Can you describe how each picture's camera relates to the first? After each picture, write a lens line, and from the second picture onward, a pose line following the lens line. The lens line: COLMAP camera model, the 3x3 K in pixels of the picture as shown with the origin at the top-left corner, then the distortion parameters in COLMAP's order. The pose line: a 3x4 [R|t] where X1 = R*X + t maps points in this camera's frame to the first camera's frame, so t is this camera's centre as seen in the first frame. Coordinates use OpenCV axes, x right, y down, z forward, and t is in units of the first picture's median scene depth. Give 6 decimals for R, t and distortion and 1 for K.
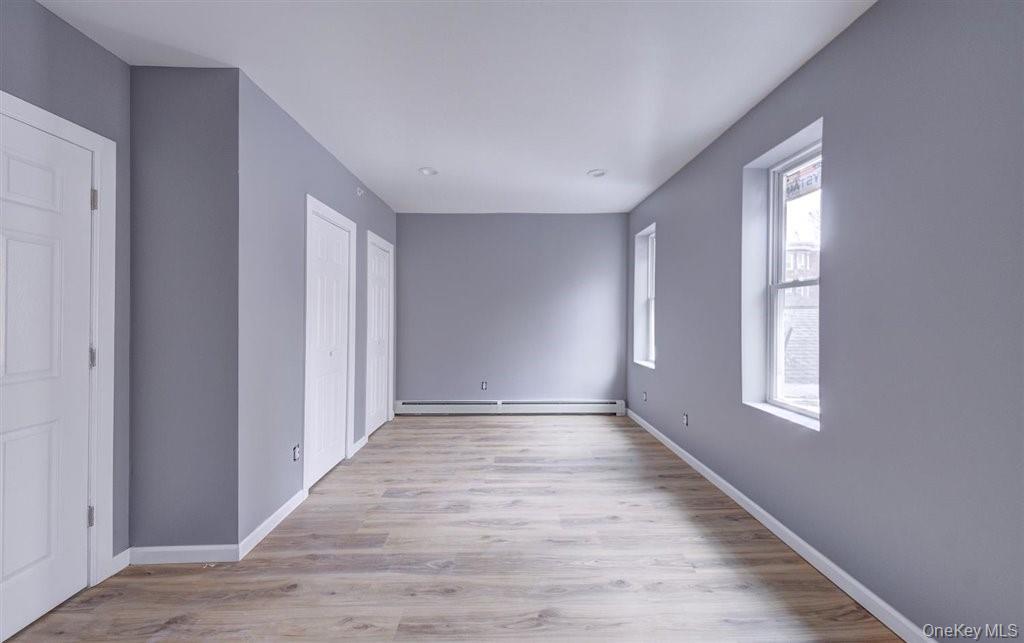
lens RADIAL K [[347.0, 0, 530.1], [0, 347.0, 315.4], [0, 0, 1]] dist [-0.000773, 0.000019]
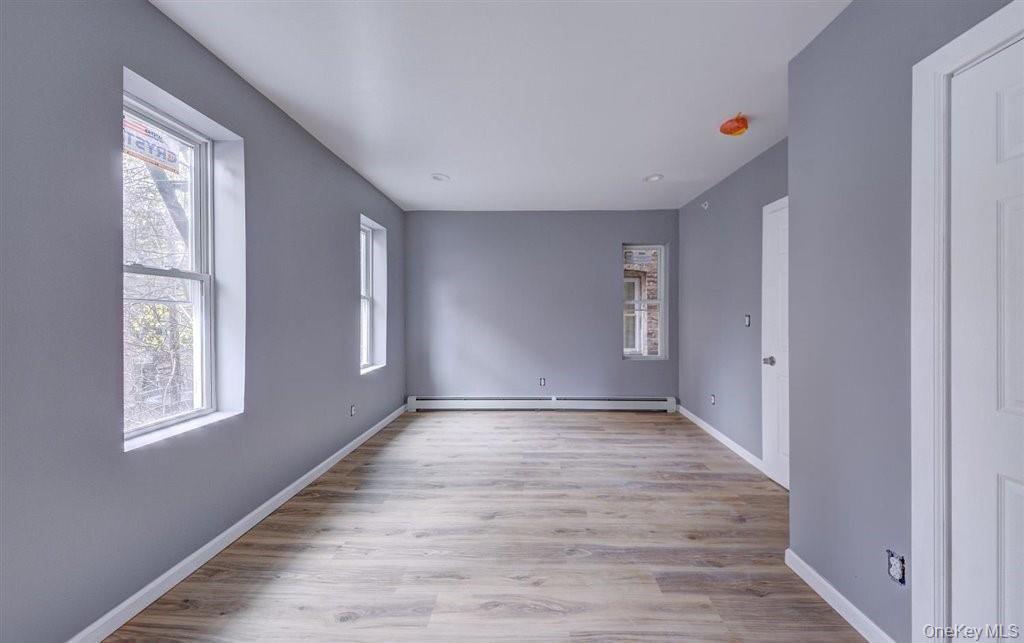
lens RADIAL K [[347.0, 0, 530.1], [0, 347.0, 315.4], [0, 0, 1]] dist [-0.000773, 0.000019]
pose [[-0.997618, -0.003292, 0.068906, -0.173527], [-0.003152, 0.999993, 0.002146, 0.008168], [-0.068913, 0.001924, -0.997621, 1.910533]]
